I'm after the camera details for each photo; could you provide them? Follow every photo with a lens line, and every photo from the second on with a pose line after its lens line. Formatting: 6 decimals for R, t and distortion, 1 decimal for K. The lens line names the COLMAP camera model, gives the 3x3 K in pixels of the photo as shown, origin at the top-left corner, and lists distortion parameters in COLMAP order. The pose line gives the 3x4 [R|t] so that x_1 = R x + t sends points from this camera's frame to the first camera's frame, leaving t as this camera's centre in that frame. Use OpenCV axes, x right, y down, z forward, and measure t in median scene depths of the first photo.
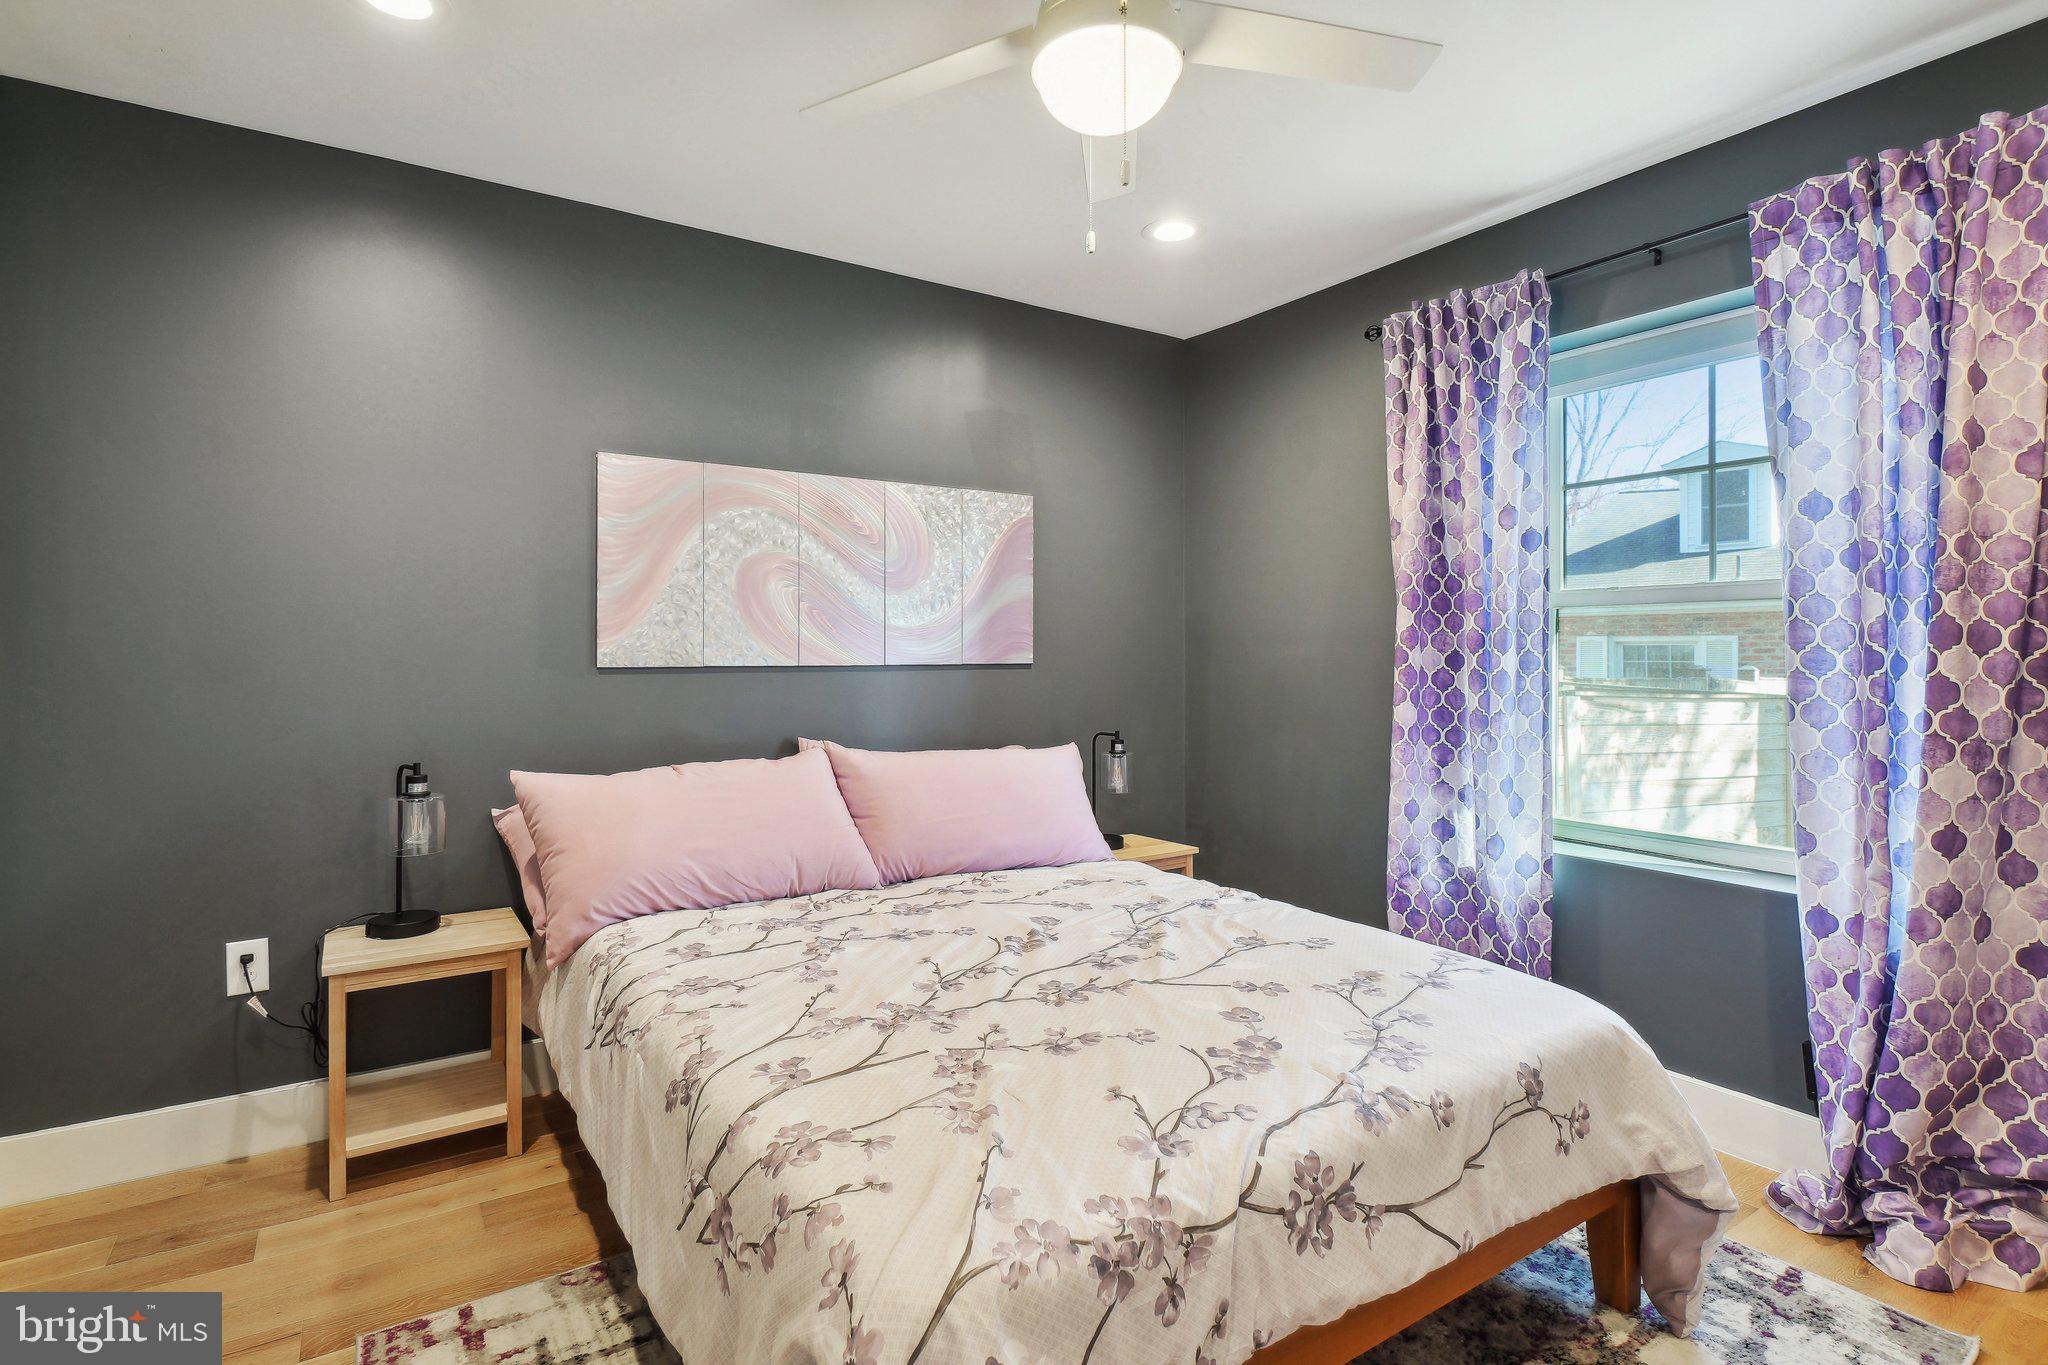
lens RADIAL K [[1017.8, 0, 1031.9], [0, 1017.8, 674.9], [0, 0, 1]] dist [0.001875, 0.000205]
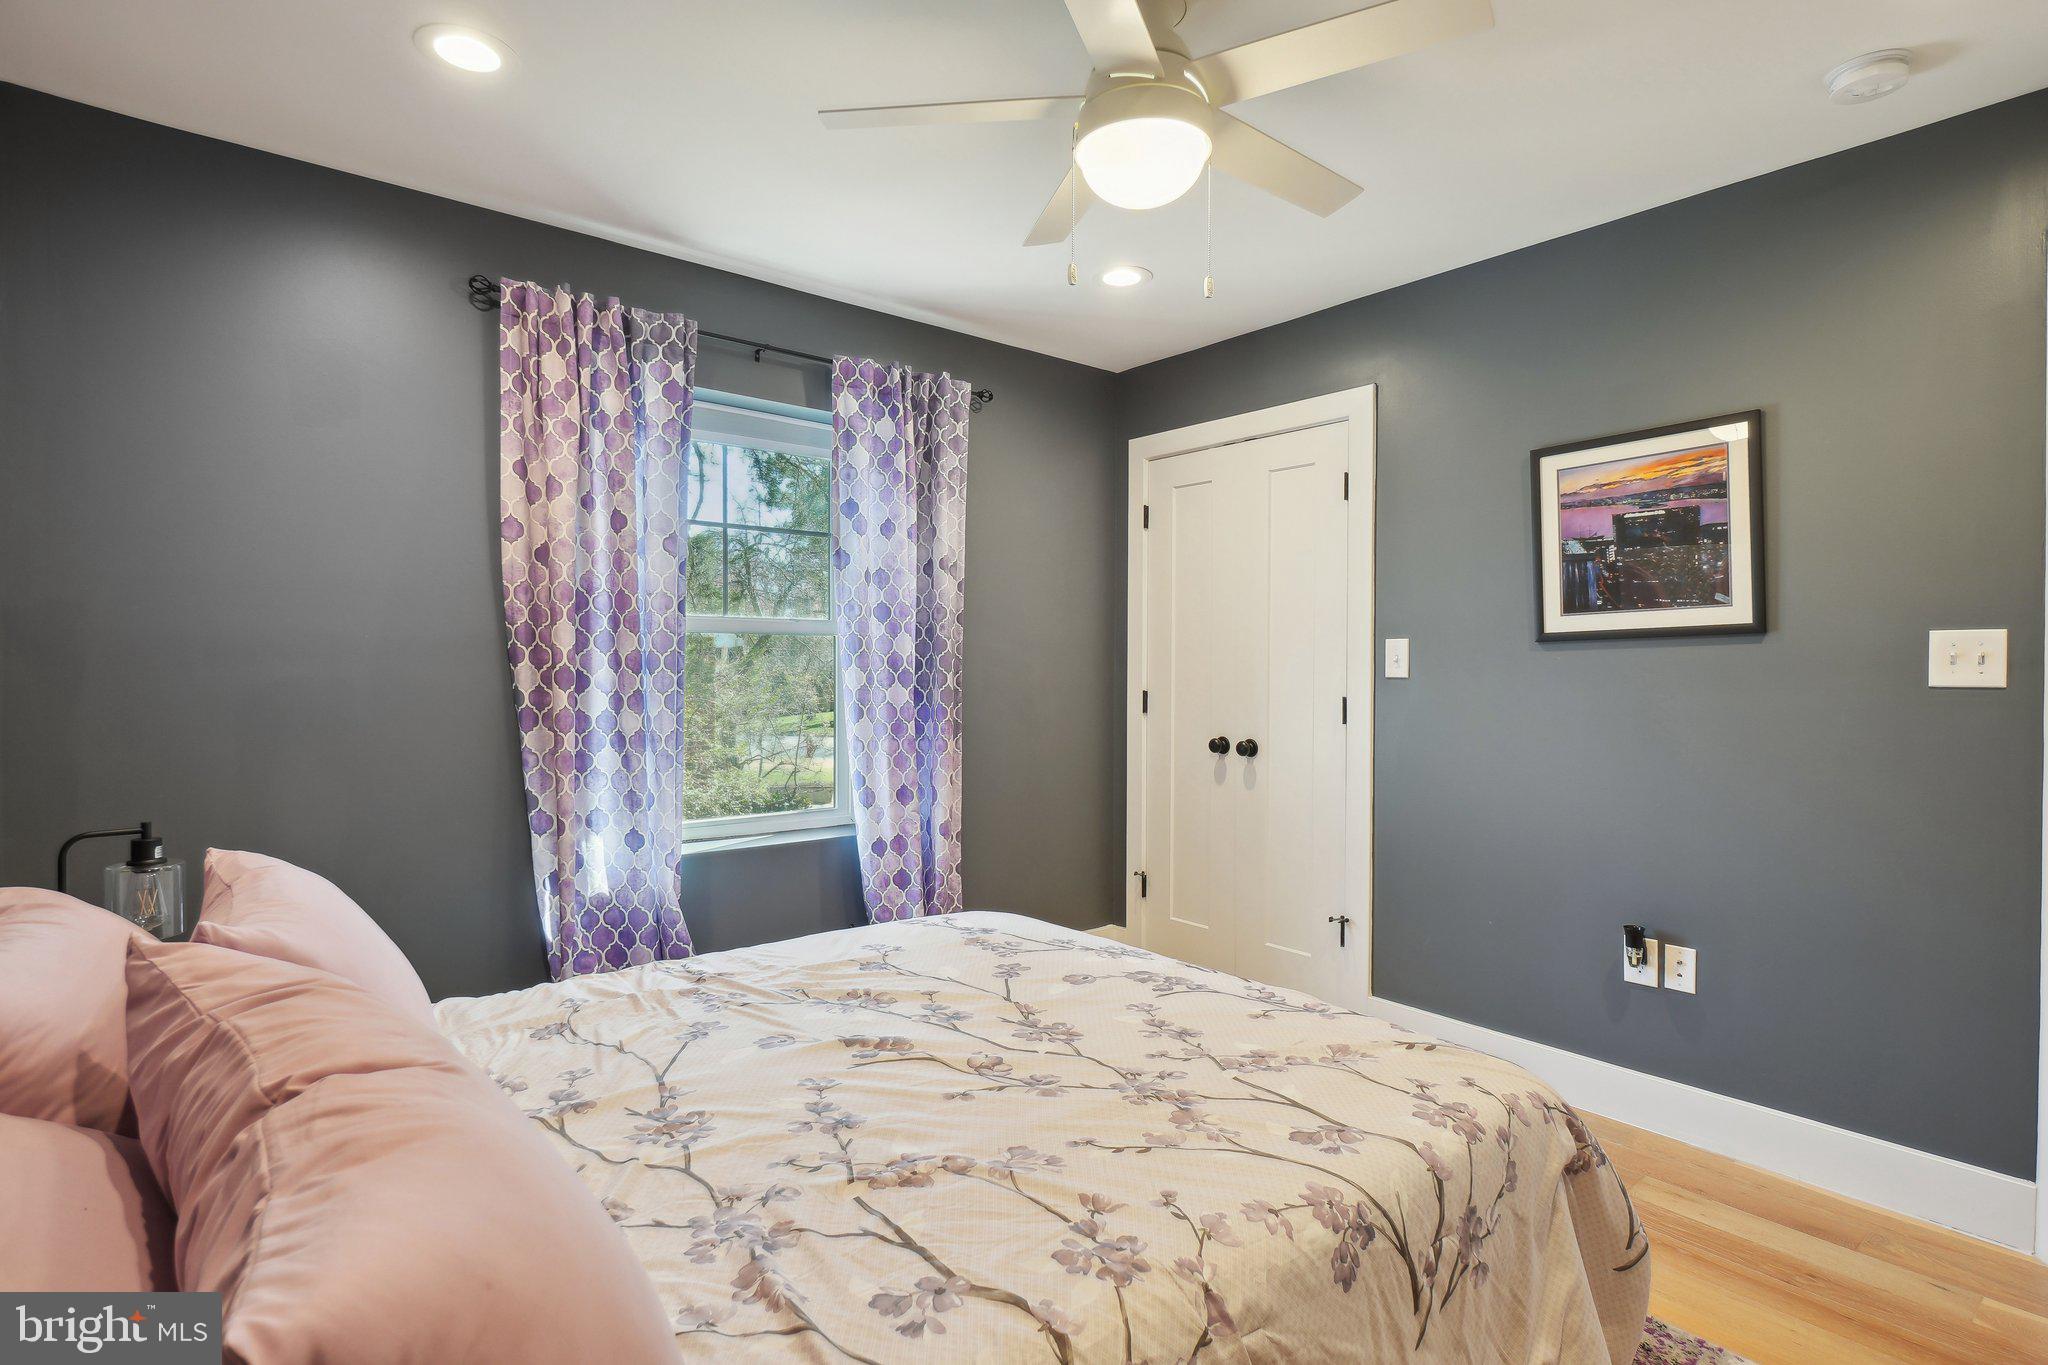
lens RADIAL K [[1017.8, 0, 1031.9], [0, 1017.8, 674.9], [0, 0, 1]] dist [0.001875, 0.000205]
pose [[-0.119900, -0.007307, 0.992759, -0.902826], [0.014672, 0.999851, 0.009131, -0.032403], [-0.992678, 0.015661, -0.119775, 1.106212]]
